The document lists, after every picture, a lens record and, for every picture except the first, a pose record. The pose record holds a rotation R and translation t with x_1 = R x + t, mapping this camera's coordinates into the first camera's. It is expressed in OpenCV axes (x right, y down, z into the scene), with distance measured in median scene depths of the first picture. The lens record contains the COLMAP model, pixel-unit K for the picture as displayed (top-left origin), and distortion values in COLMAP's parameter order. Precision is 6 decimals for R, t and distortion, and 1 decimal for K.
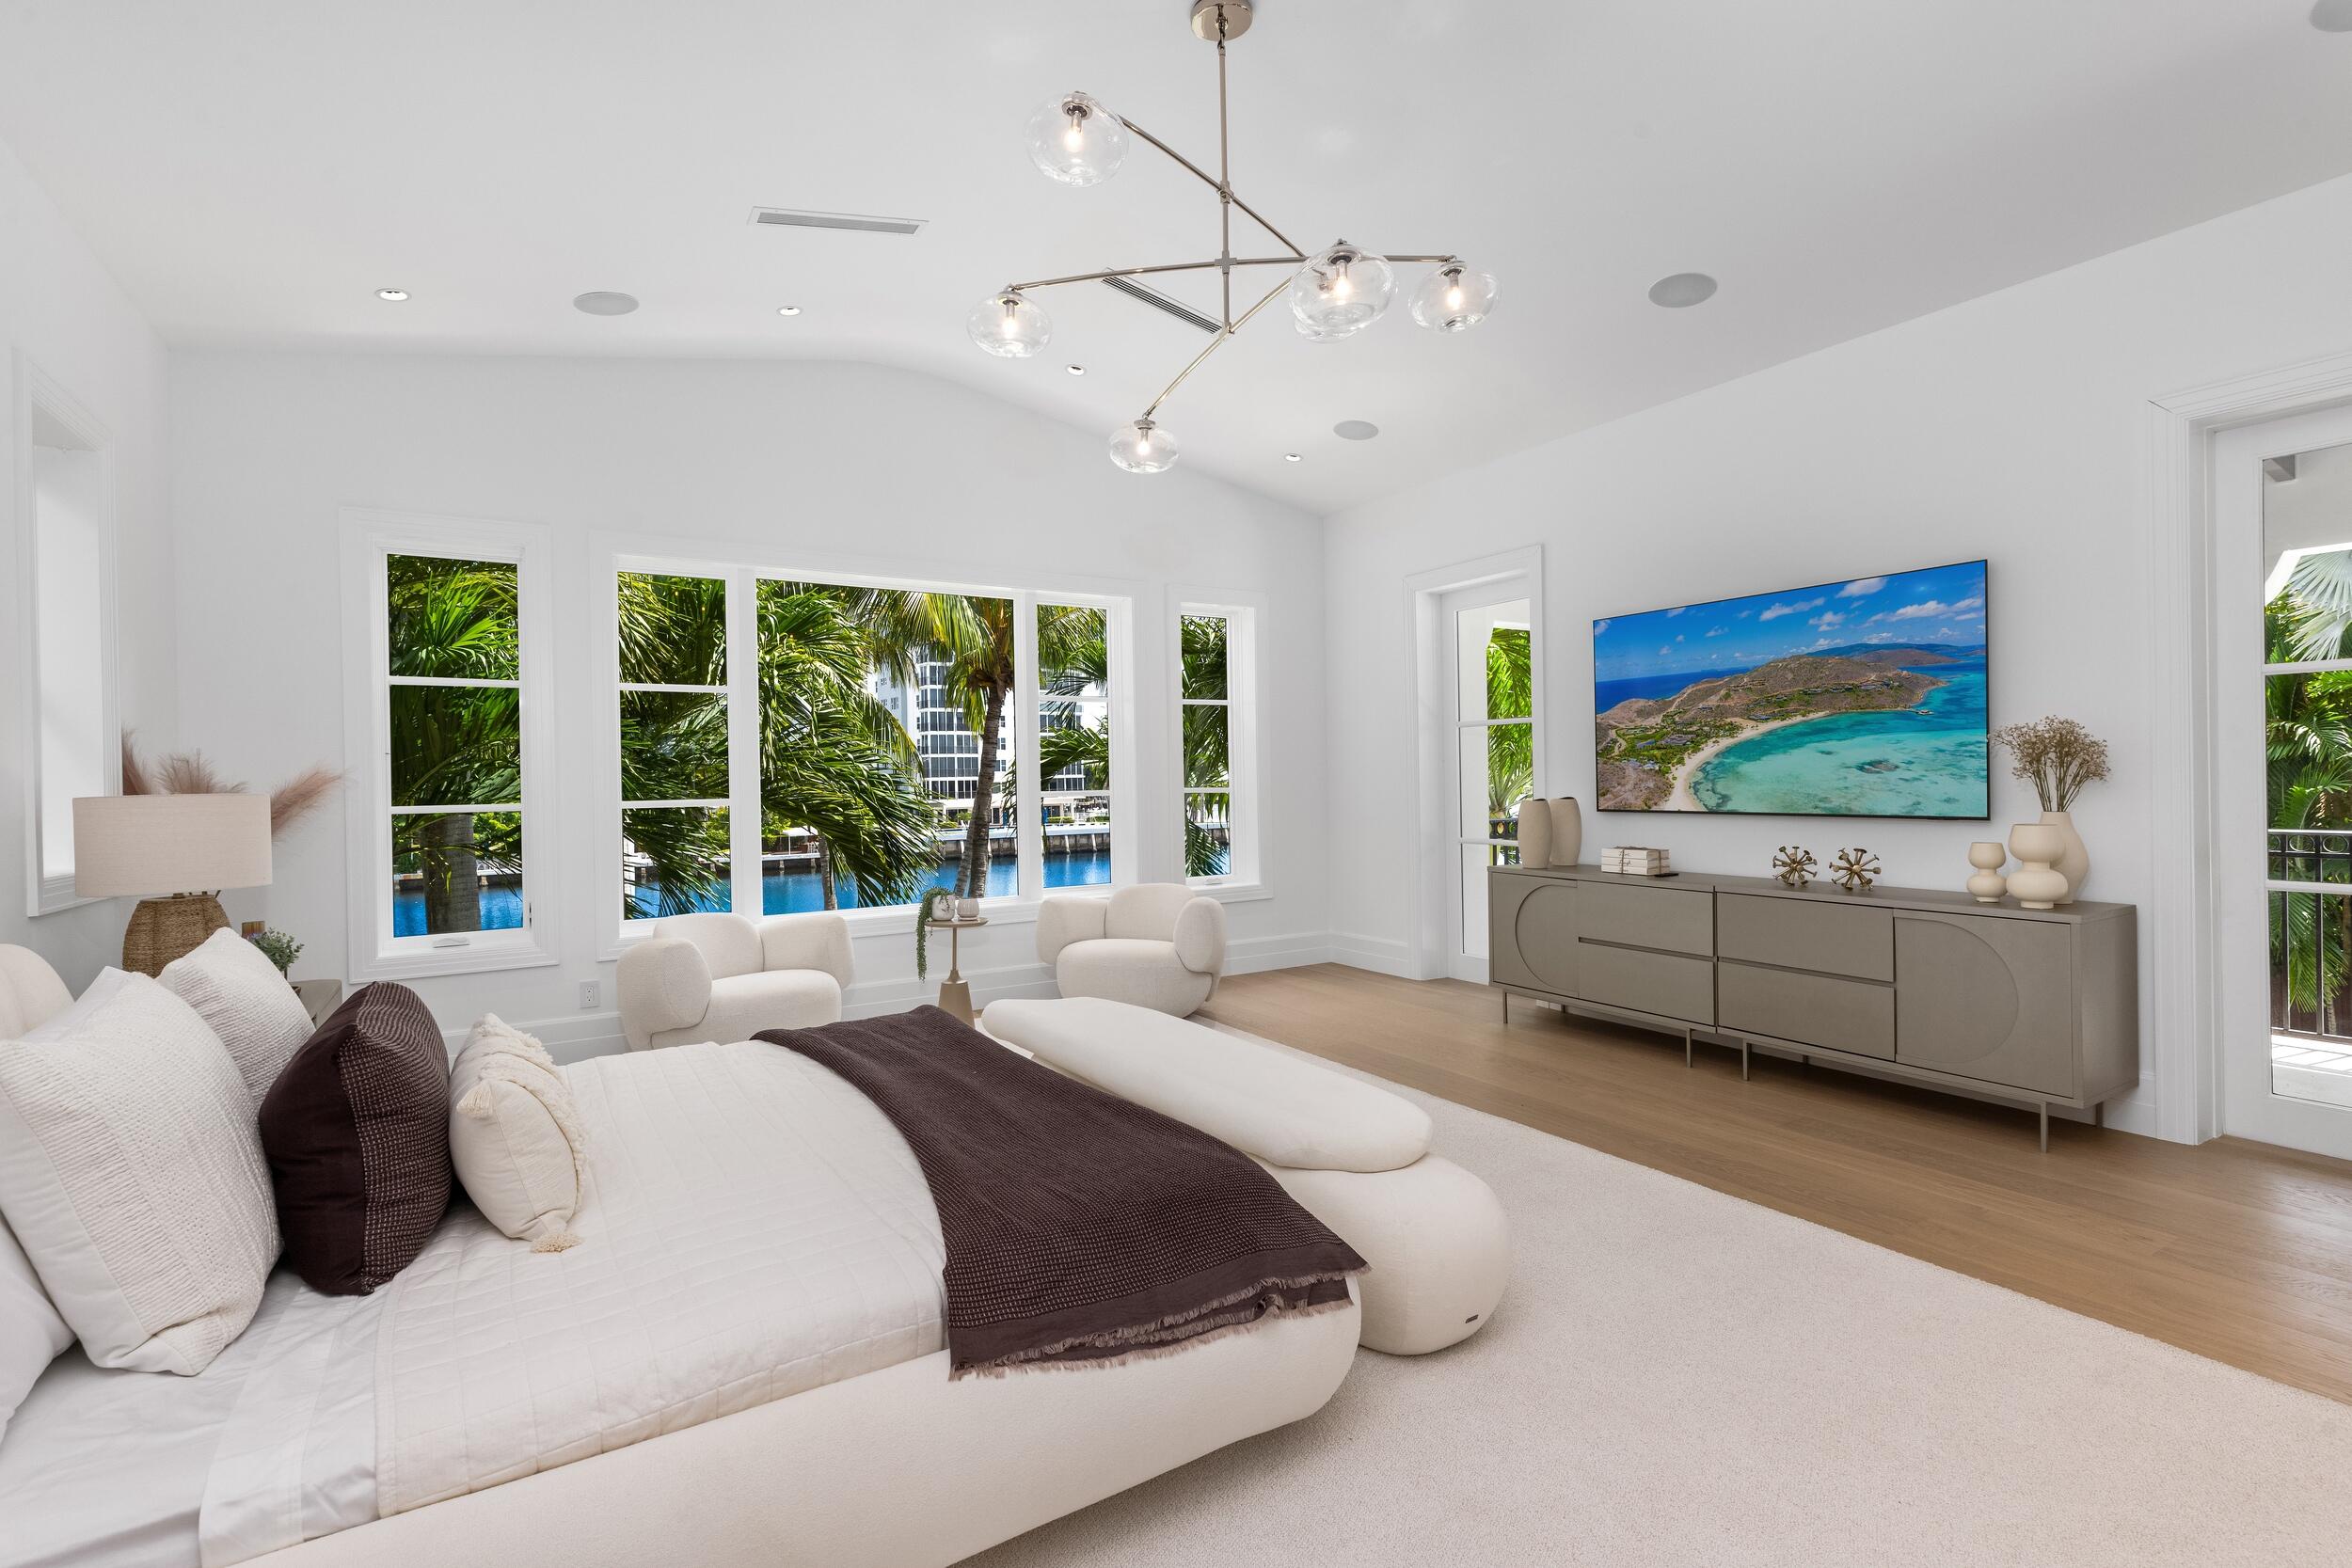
lens RADIAL K [[1074.7, 0, 1178.6], [0, 1074.7, 789.0], [0, 0, 1]] dist [0.004510, -0.000039]
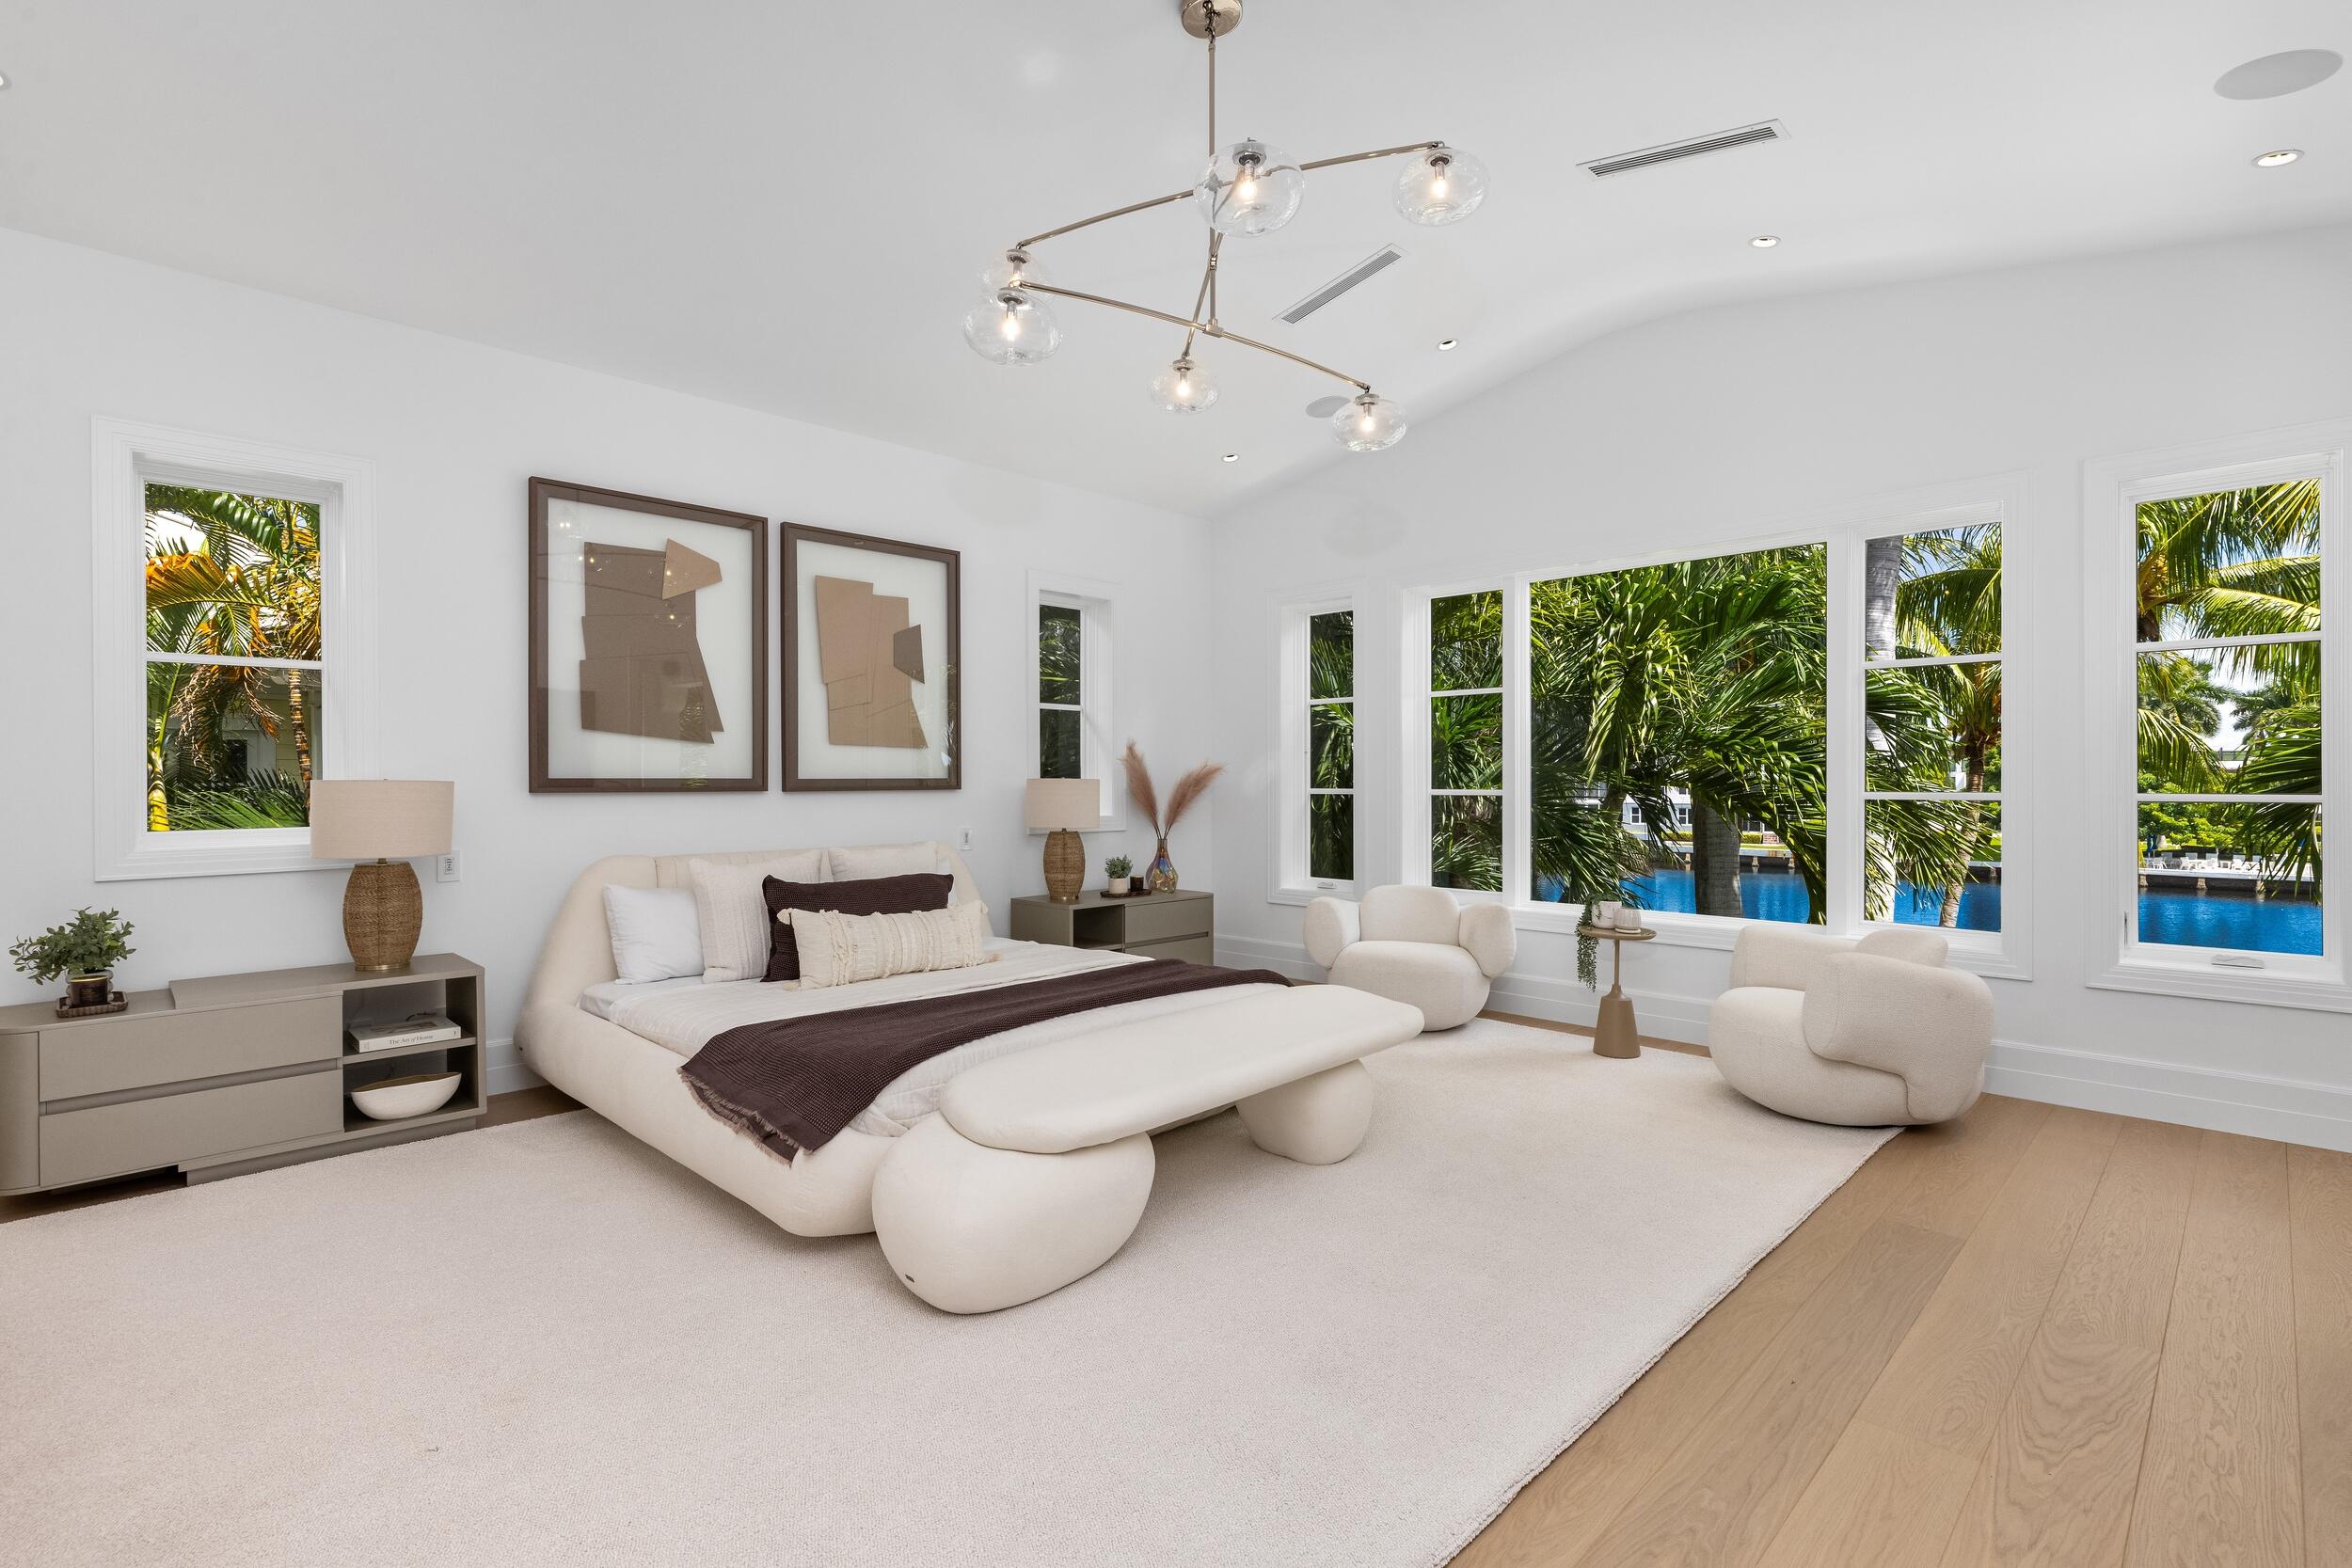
lens RADIAL K [[1074.7, 0, 1178.6], [0, 1074.7, 789.0], [0, 0, 1]] dist [0.004510, -0.000039]
pose [[0.218155, 0.024521, -0.975606, 0.584120], [-0.010905, 0.999683, 0.022687, -0.012721], [0.975853, 0.005690, 0.218353, 0.437763]]
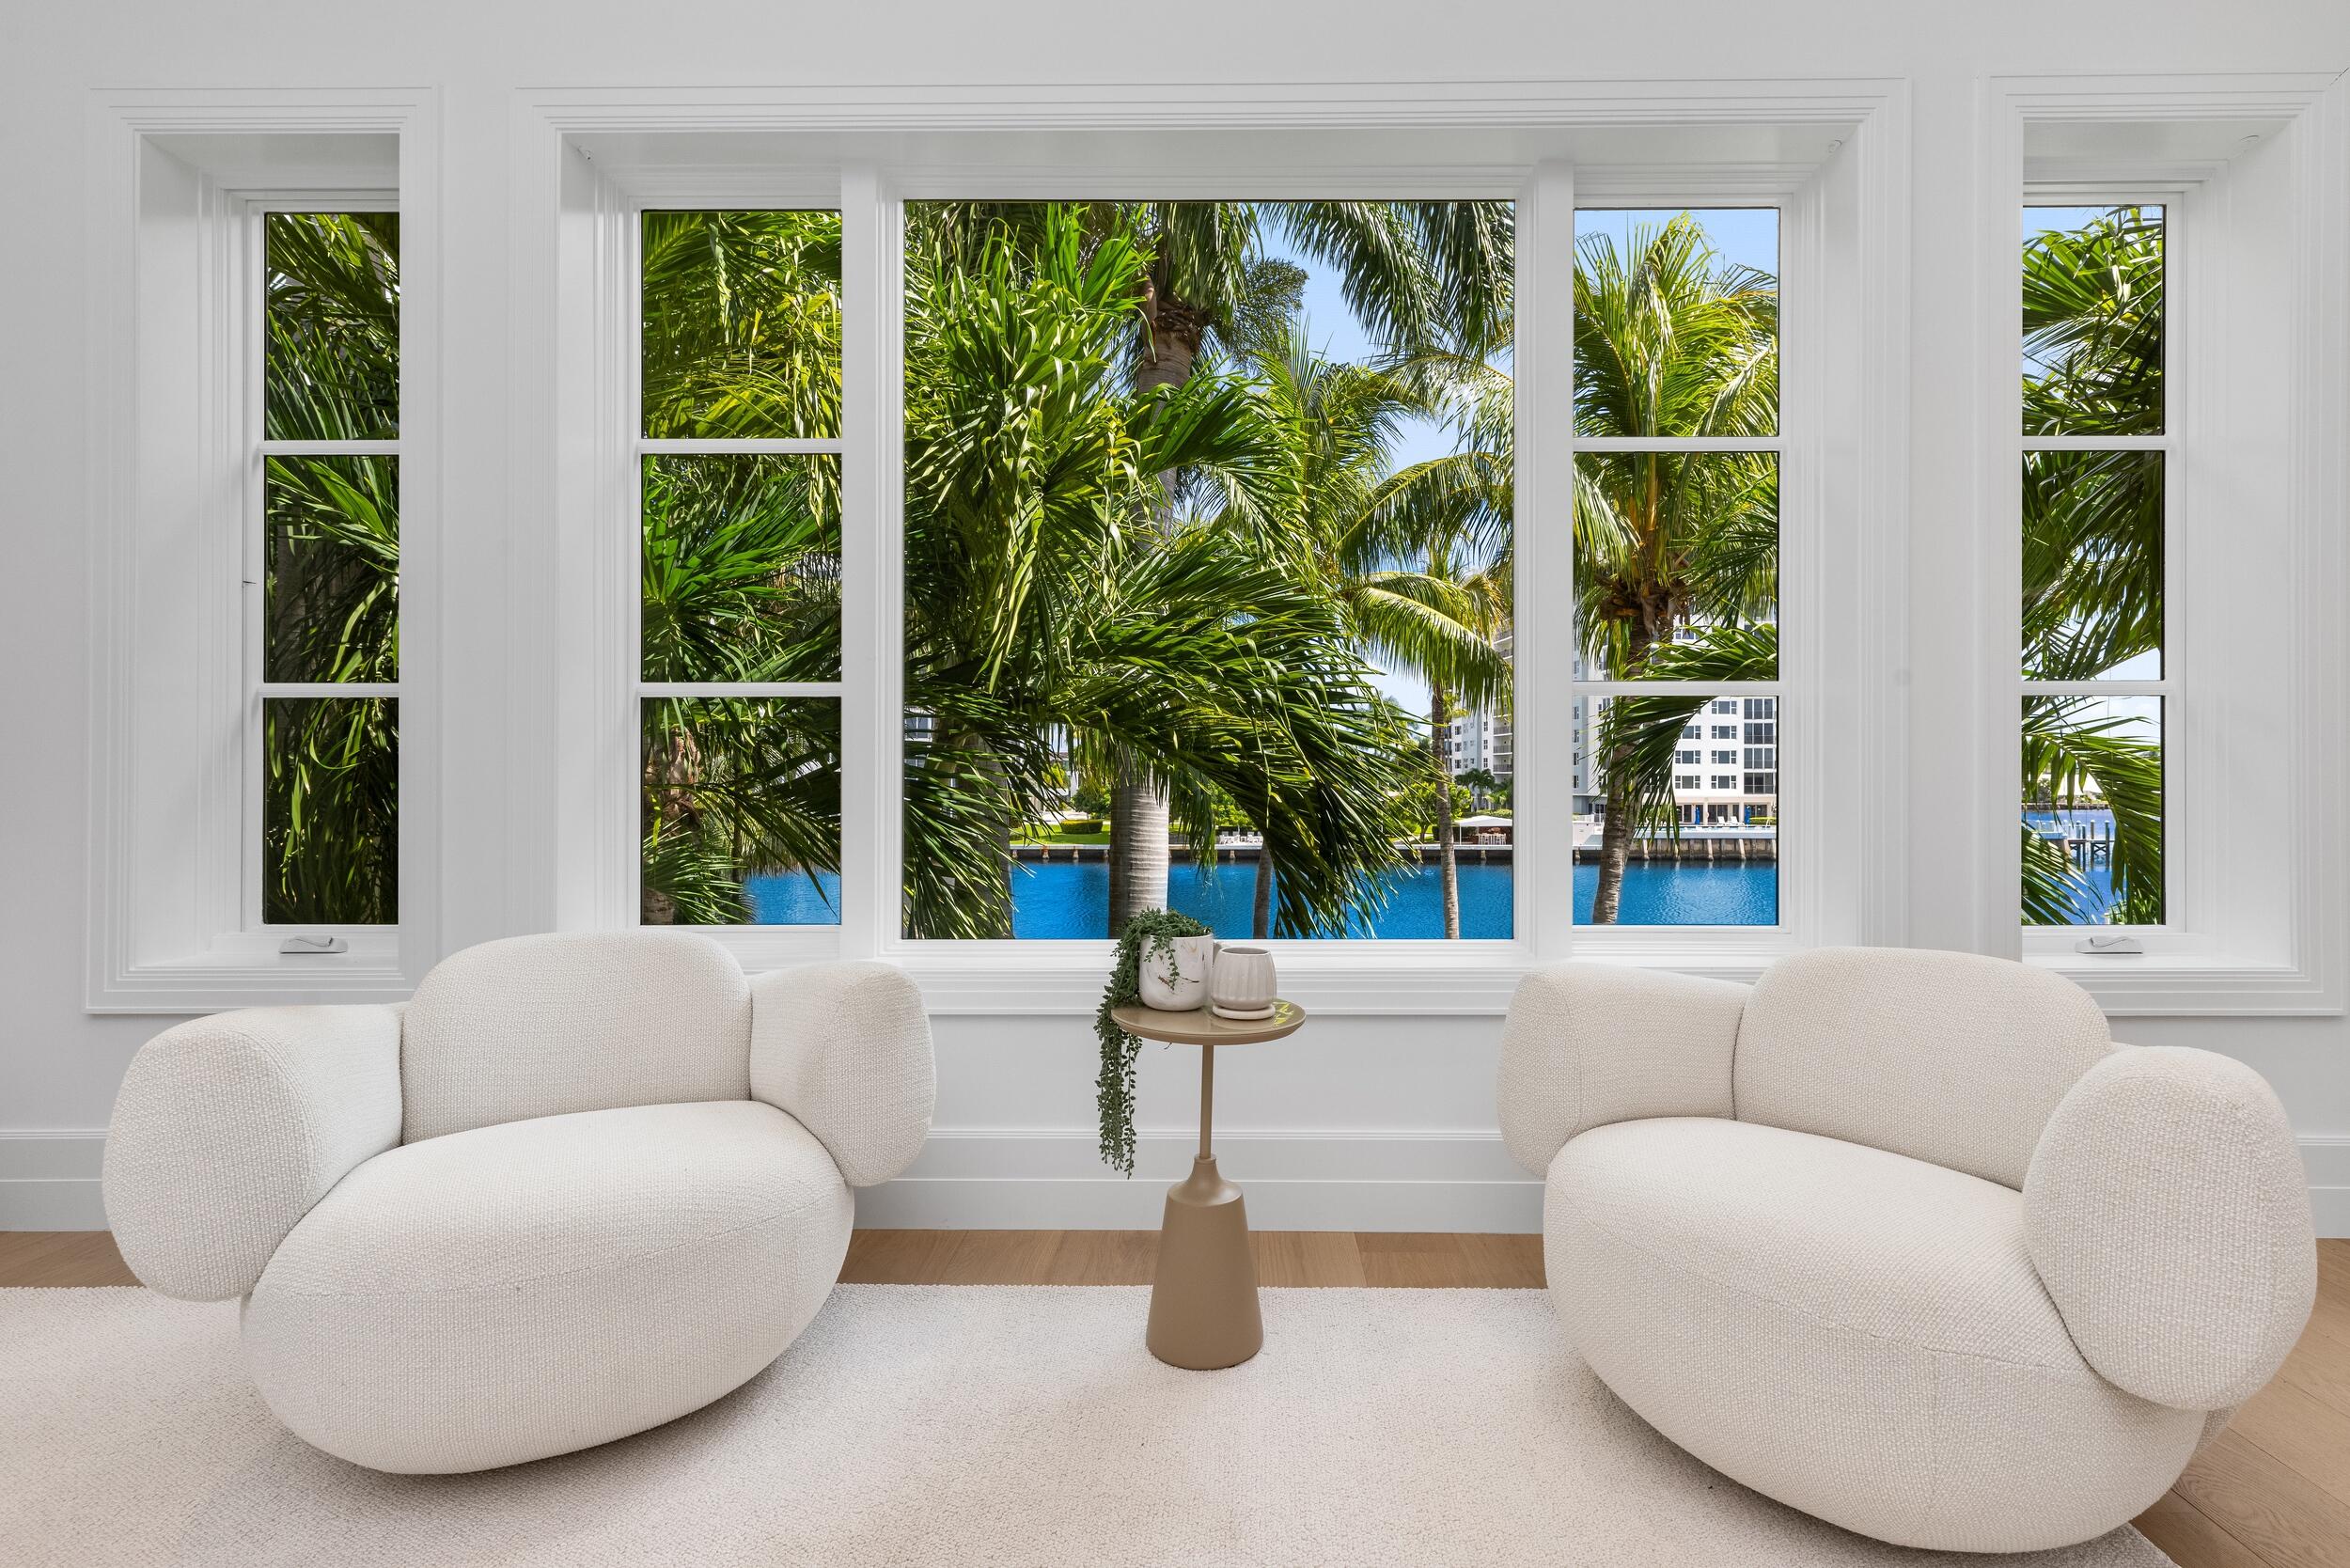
lens RADIAL K [[1079.5, 0, 1223.5], [0, 1079.5, 771.9], [0, 0, 1]] dist [0.024533, 0.000101]
pose [[0.838206, 0.013512, -0.545187, -0.023209], [-0.019259, 0.999803, -0.004831, 0.047605], [0.545014, 0.014549, 0.838301, 0.701591]]
